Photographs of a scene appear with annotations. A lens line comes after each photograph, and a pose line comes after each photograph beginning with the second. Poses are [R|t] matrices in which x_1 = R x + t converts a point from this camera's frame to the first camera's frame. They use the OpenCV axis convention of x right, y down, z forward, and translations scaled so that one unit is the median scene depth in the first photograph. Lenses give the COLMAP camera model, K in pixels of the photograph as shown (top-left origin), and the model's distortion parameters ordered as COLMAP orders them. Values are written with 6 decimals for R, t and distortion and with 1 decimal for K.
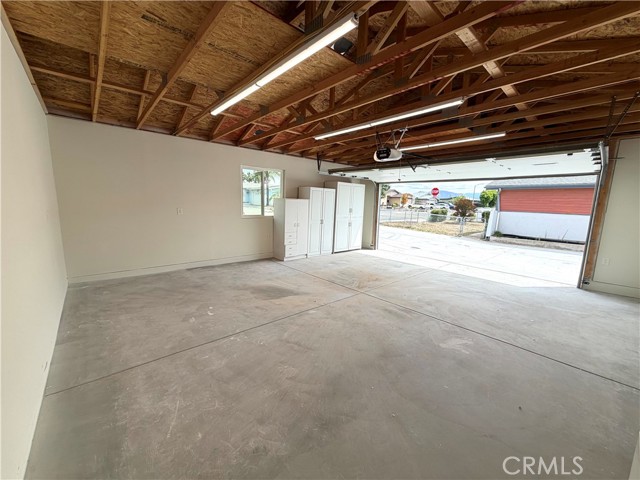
lens RADIAL K [[257.9, 0, 317.7], [0, 257.9, 240.4], [0, 0, 1]] dist [-0.000197, 0.000095]
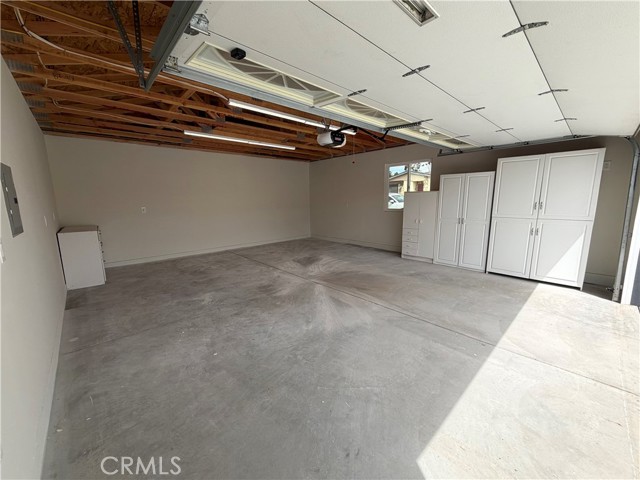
lens RADIAL K [[257.9, 0, 317.7], [0, 257.9, 240.9], [0, 0, 1]] dist [-0.000197, 0.000095]
pose [[0.009277, 0.132823, -0.991096, 0.822062], [-0.133442, 0.982439, 0.130413, -0.066059], [0.991013, 0.131044, 0.026838, 0.671614]]
